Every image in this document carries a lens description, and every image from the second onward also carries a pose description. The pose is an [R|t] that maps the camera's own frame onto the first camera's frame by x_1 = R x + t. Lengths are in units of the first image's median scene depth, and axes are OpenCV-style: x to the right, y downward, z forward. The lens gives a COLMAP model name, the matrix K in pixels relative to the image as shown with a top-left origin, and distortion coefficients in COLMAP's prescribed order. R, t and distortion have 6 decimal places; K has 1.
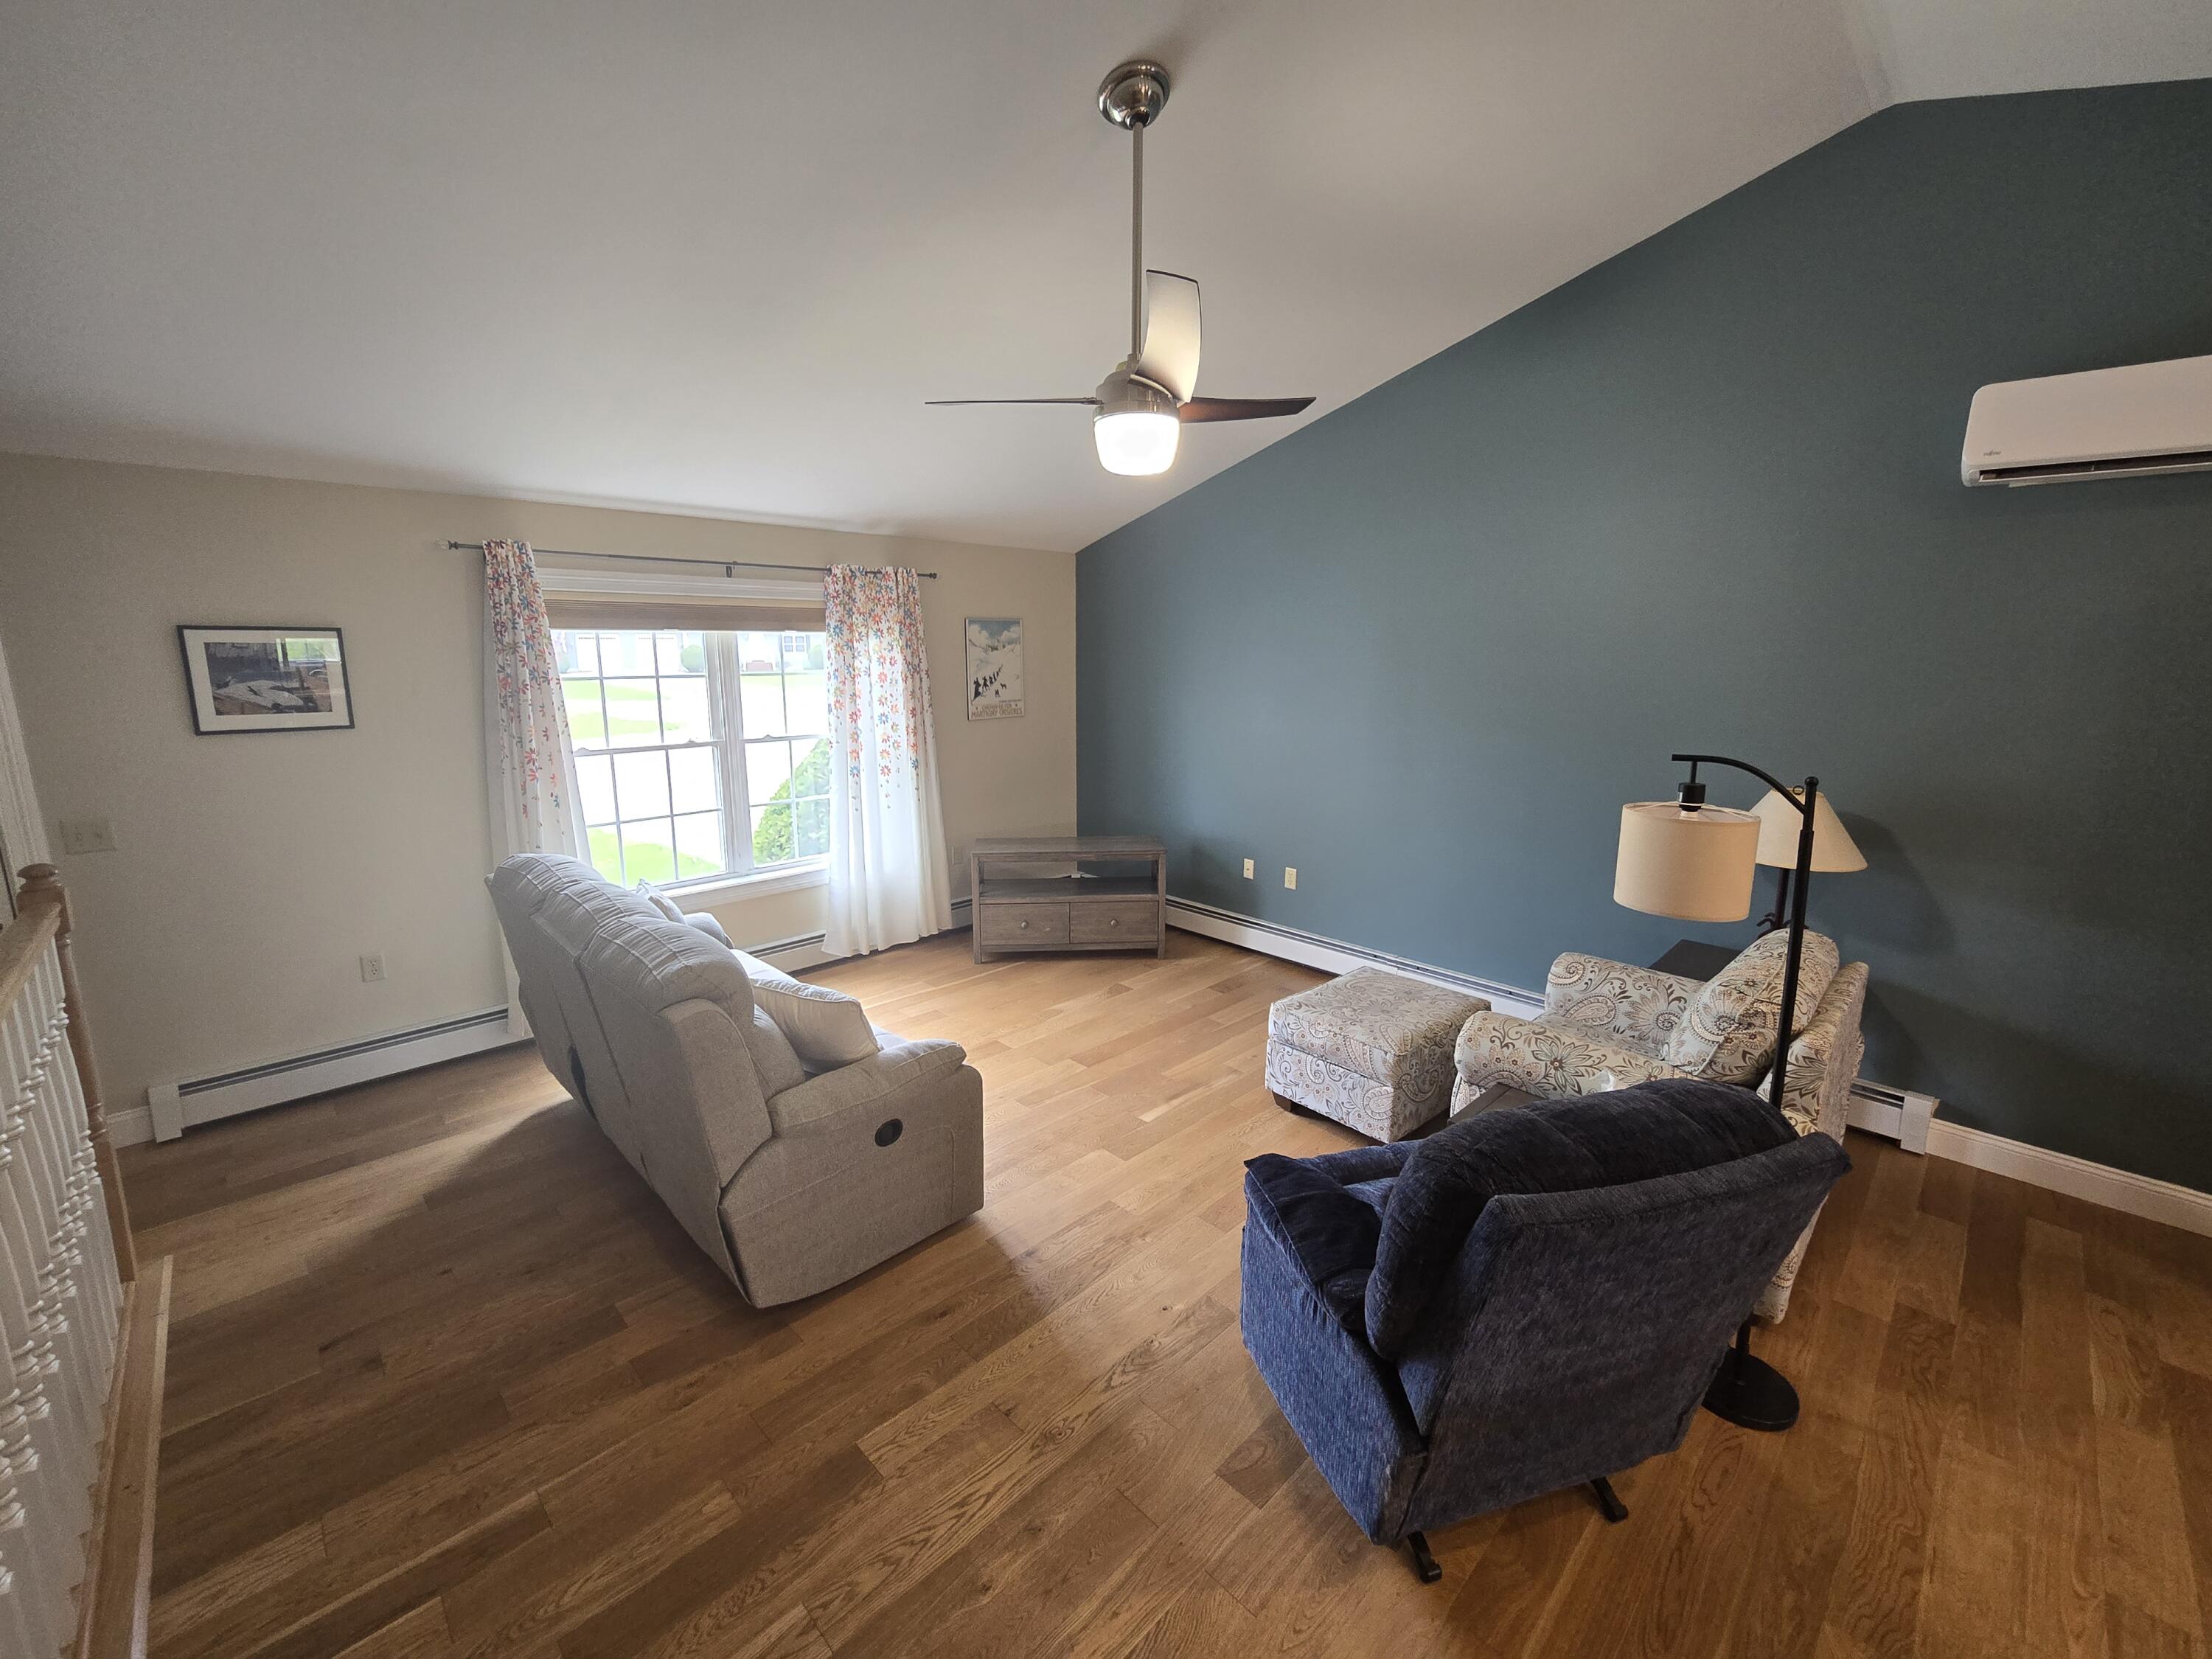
lens RADIAL K [[915.3, 0, 1107.6], [0, 915.3, 820.4], [0, 0, 1]] dist [-0.003845, 0.000613]
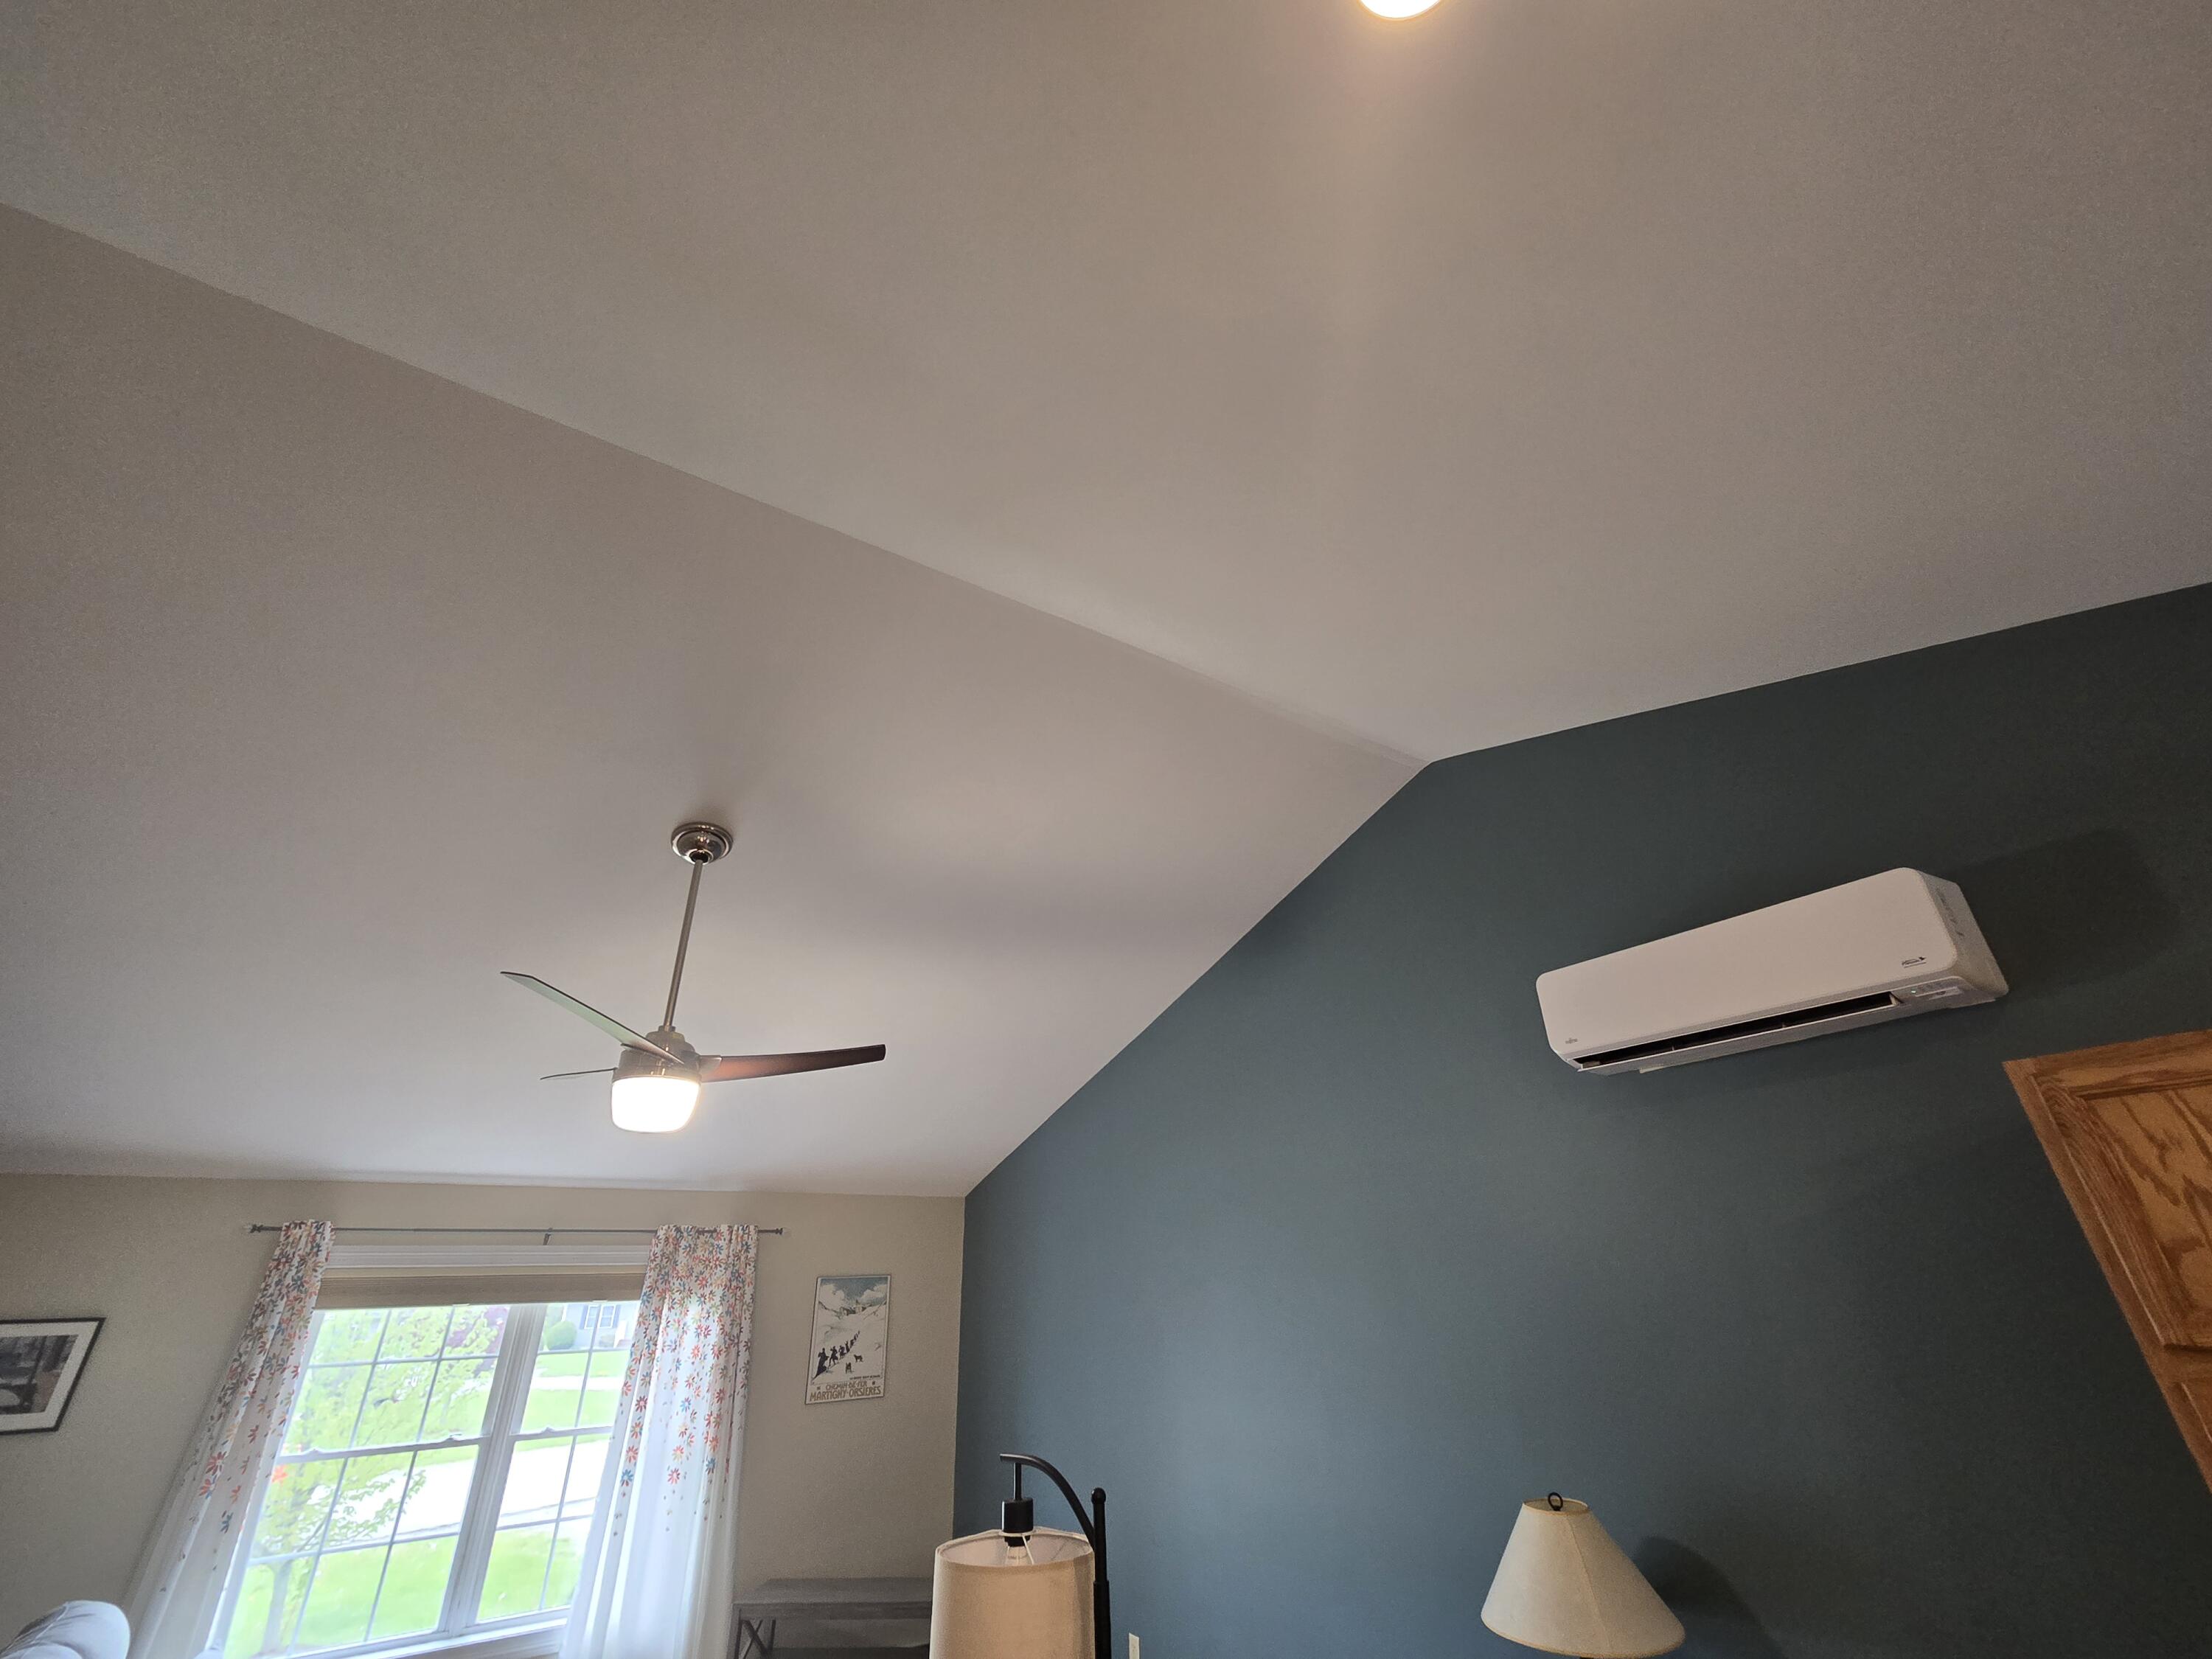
lens RADIAL K [[915.3, 0, 1108.5], [0, 915.3, 810.7], [0, 0, 1]] dist [-0.003845, 0.000613]
pose [[0.981177, -0.120976, -0.150518, 0.389276], [0.000075, 0.779686, -0.626170, -0.004963], [0.193109, 0.614373, 0.765019, 0.039721]]
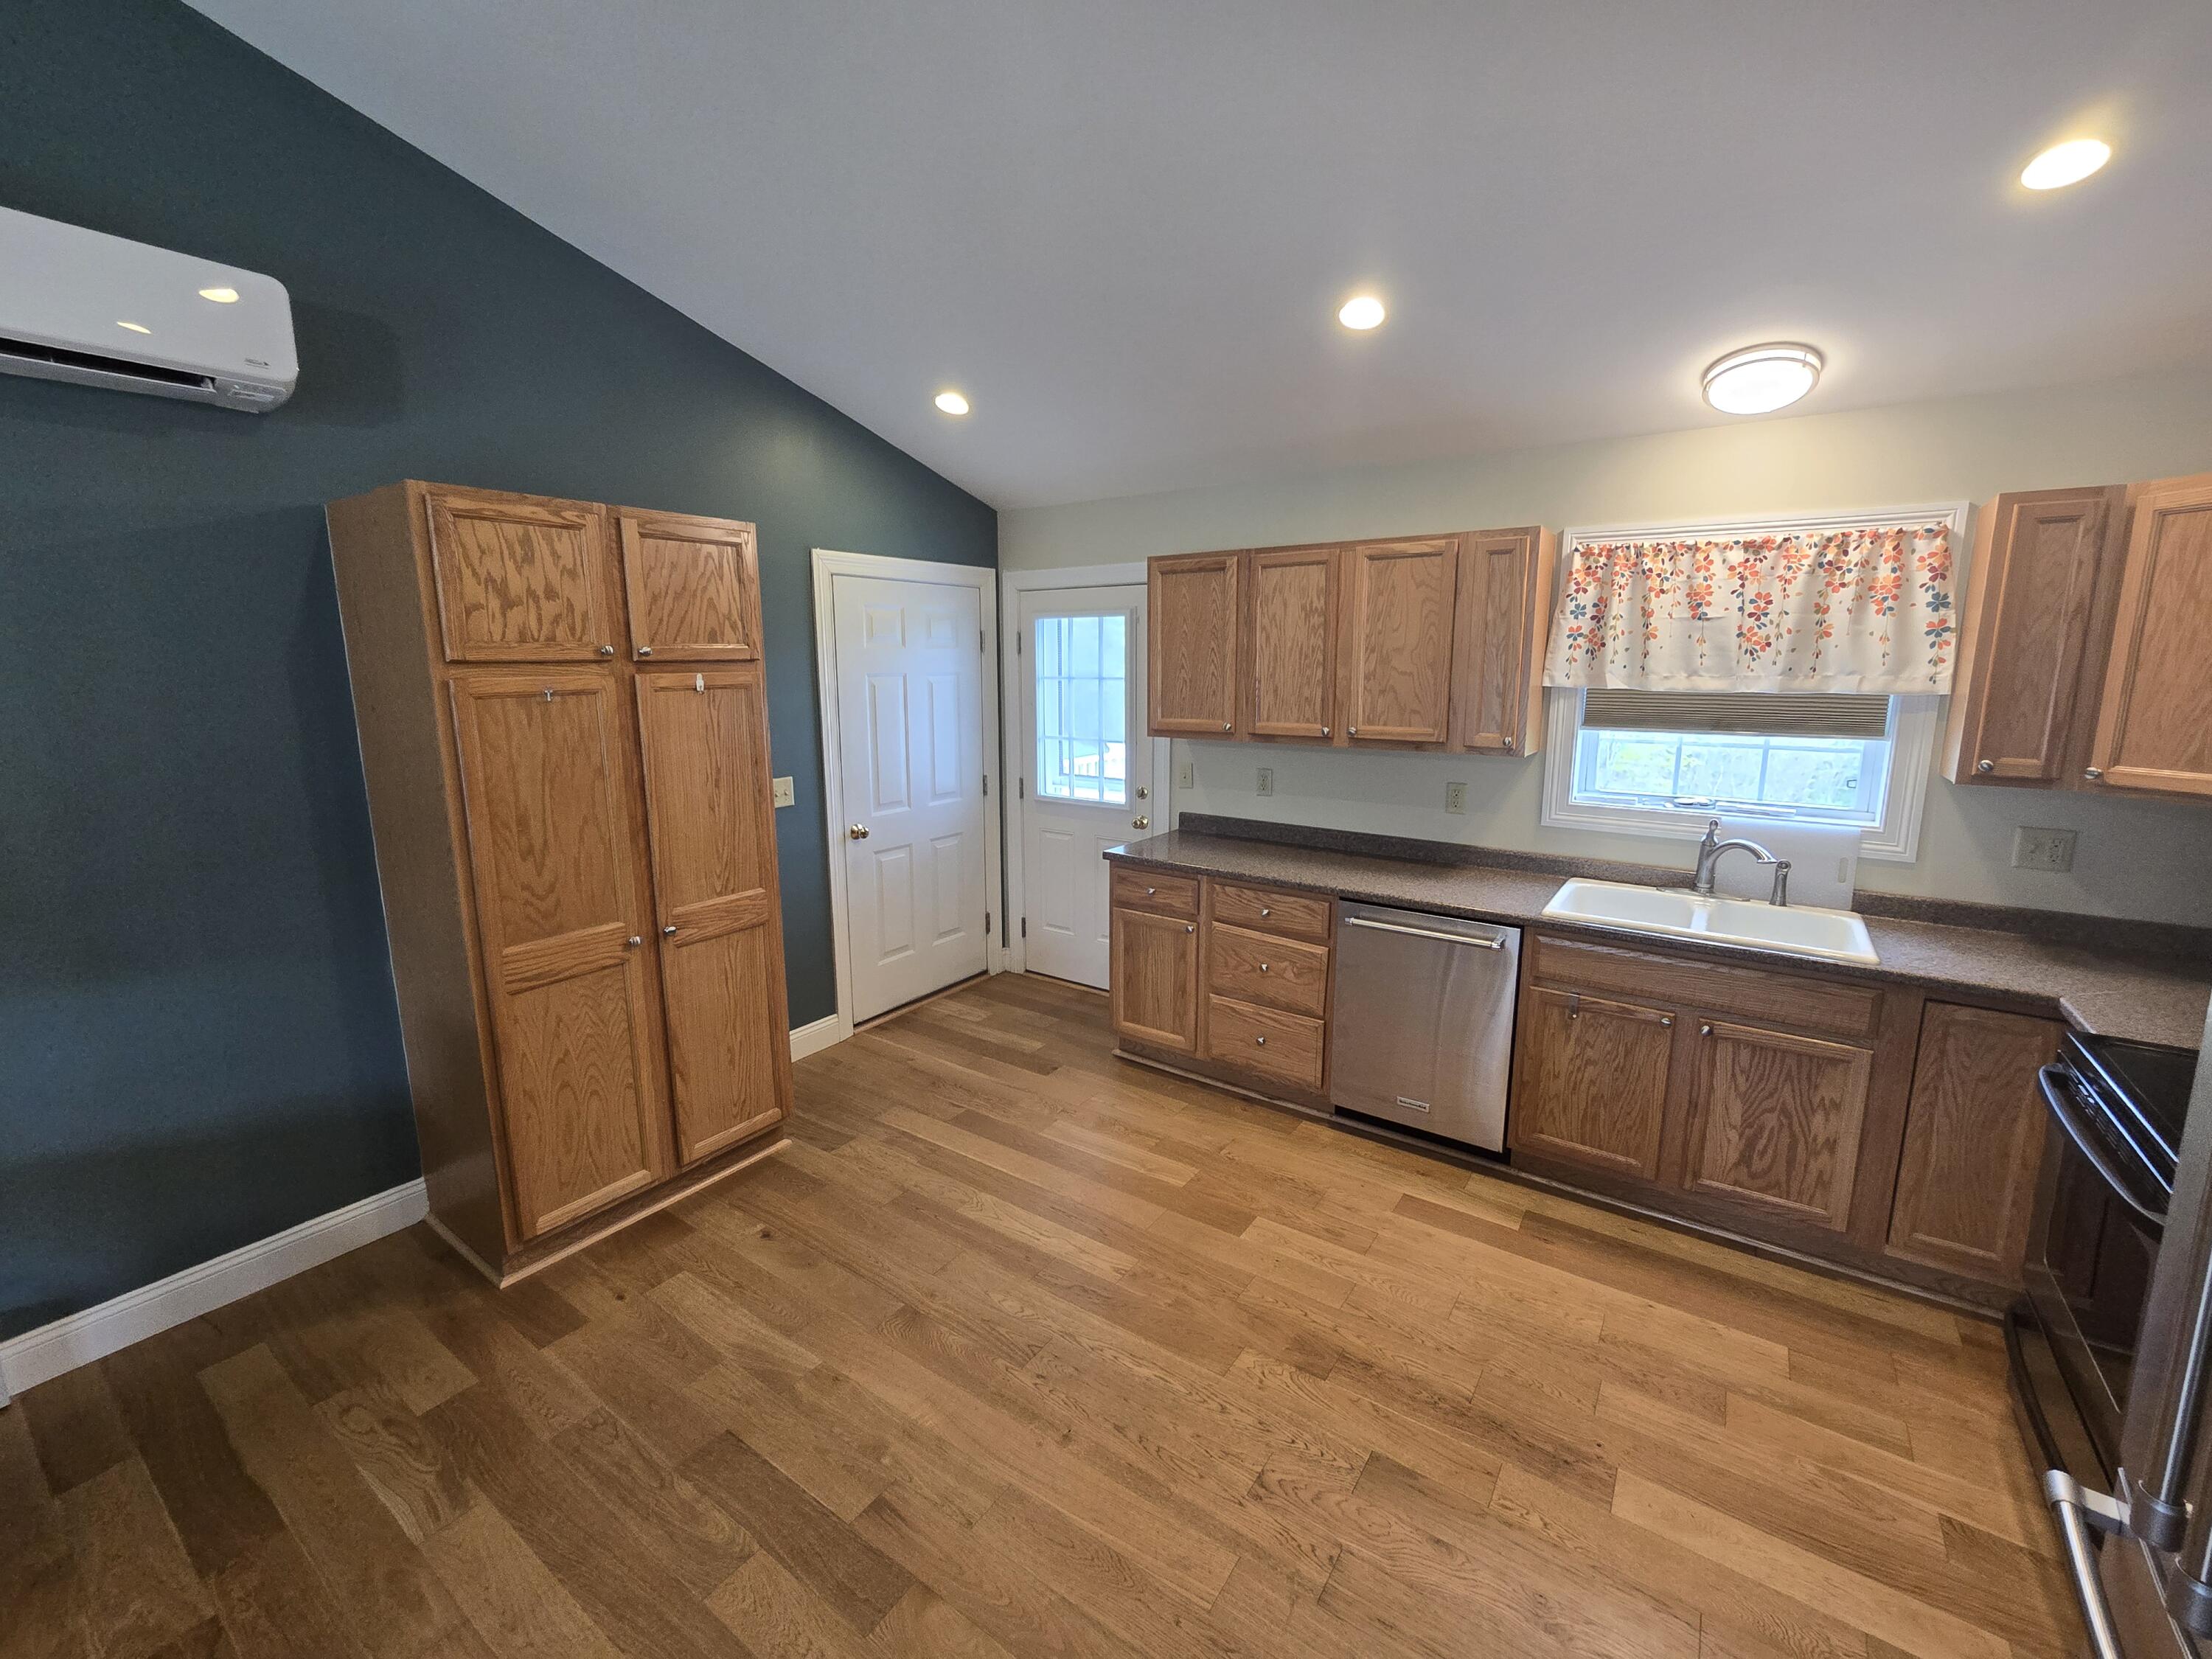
lens RADIAL K [[915.3, 0, 1109.1], [0, 915.3, 812.6], [0, 0, 1]] dist [-0.003845, 0.000613]
pose [[-0.191025, -0.174944, 0.965870, 0.132244], [0.189206, 0.958974, 0.211115, -0.010966], [-0.963177, 0.223077, -0.150088, 0.169361]]
